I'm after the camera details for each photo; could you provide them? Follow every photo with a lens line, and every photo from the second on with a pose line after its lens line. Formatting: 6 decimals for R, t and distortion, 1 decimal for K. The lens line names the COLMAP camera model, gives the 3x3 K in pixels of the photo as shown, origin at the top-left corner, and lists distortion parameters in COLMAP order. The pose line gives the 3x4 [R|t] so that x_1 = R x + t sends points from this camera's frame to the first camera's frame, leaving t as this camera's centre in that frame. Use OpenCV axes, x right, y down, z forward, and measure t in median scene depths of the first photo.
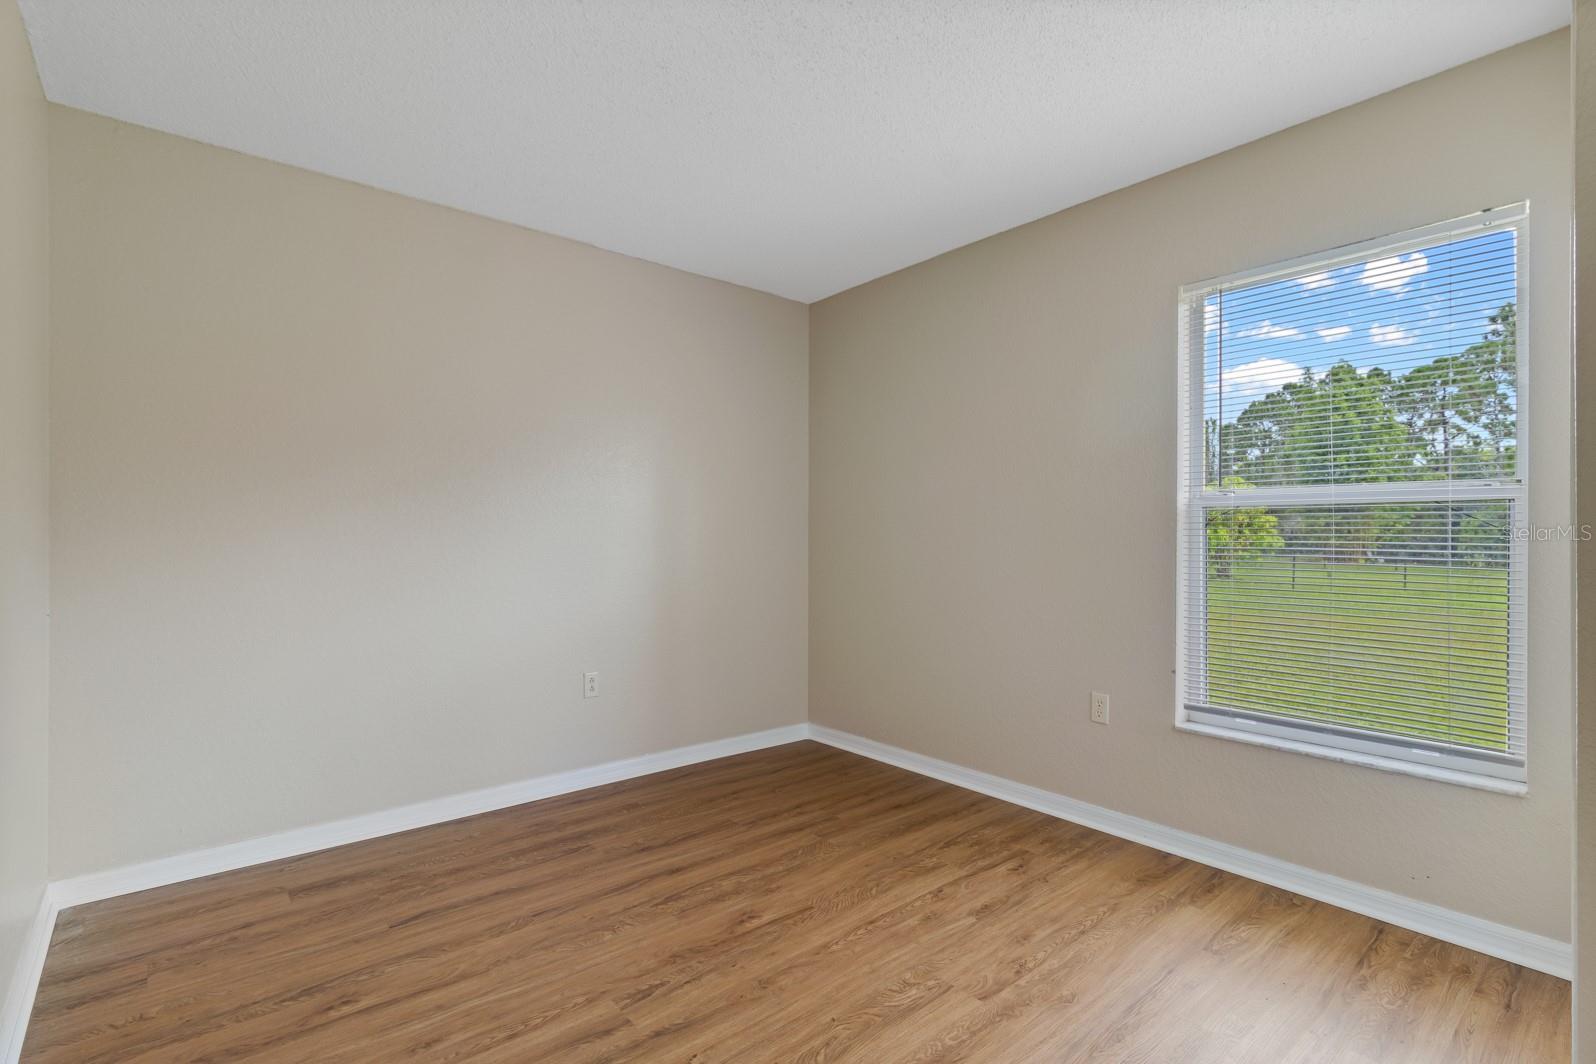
lens RADIAL K [[740.7, 0, 798.7], [0, 740.7, 533.6], [0, 0, 1]] dist [0.000306, 0.000132]
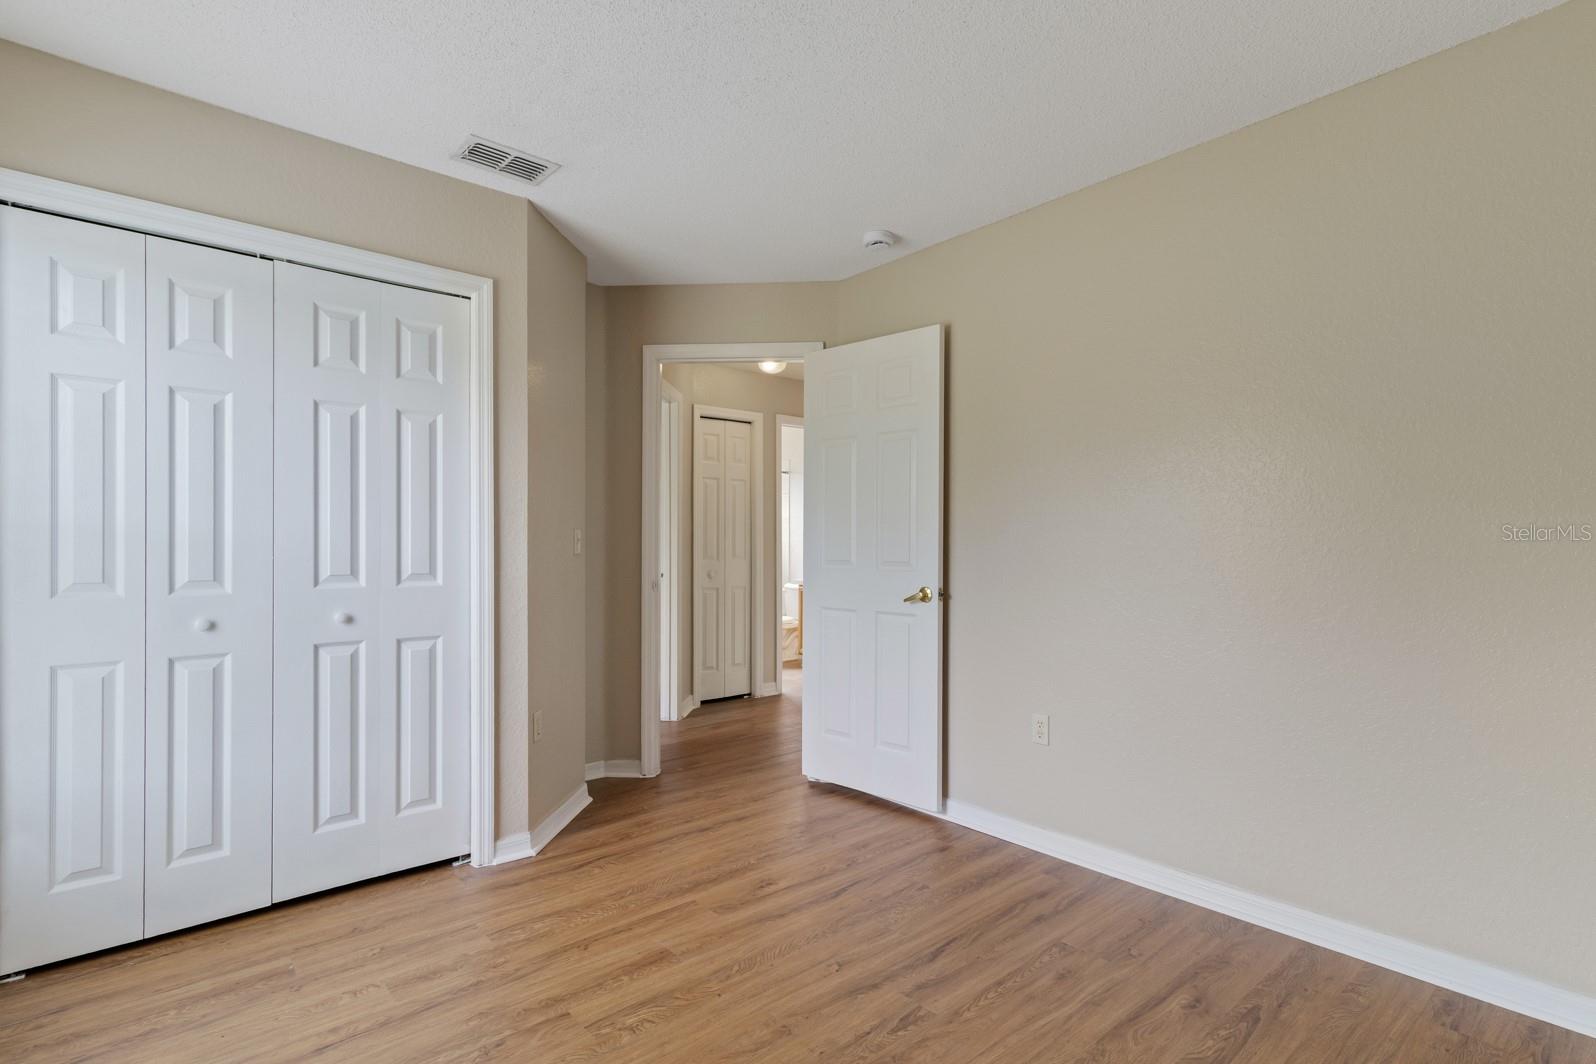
lens RADIAL K [[740.7, 0, 797.9], [0, 740.7, 536.9], [0, 0, 1]] dist [0.000306, 0.000132]
pose [[-0.999924, 0.000671, -0.012276, -0.053534], [0.000752, 0.999978, -0.006603, -0.009108], [0.012271, -0.006611, -0.999903, 2.000563]]
